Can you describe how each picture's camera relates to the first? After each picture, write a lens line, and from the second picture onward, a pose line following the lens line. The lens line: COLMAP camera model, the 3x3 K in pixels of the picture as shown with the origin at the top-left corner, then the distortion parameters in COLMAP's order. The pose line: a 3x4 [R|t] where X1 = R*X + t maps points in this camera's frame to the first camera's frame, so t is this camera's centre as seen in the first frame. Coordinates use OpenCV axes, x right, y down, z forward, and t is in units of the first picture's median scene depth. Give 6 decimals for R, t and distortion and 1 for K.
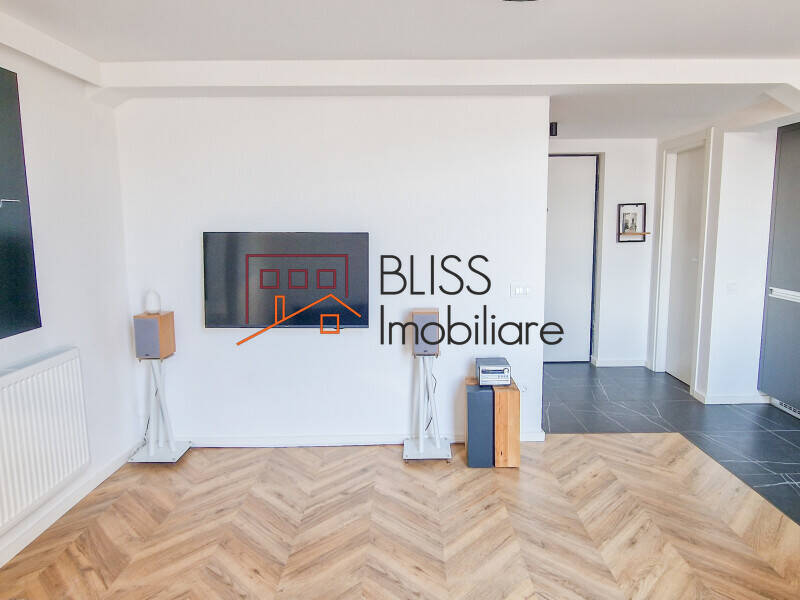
lens RADIAL K [[563.3, 0, 400.0], [0, 563.3, 300.0], [0, 0, 1]] dist [-0.000740, -0.001484]
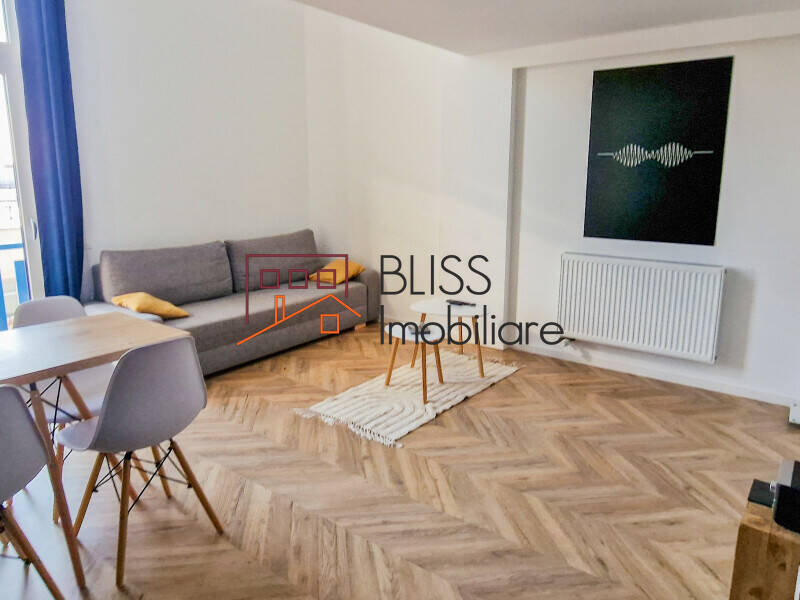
lens RADIAL K [[563.3, 0, 400.0], [0, 563.3, 300.0], [0, 0, 1]] dist [-0.000740, -0.001484]
pose [[-0.615065, 0.180093, -0.767634, 0.921387], [-0.108060, 0.945126, 0.308317, -0.172187], [0.781036, 0.272585, -0.561854, 1.251316]]
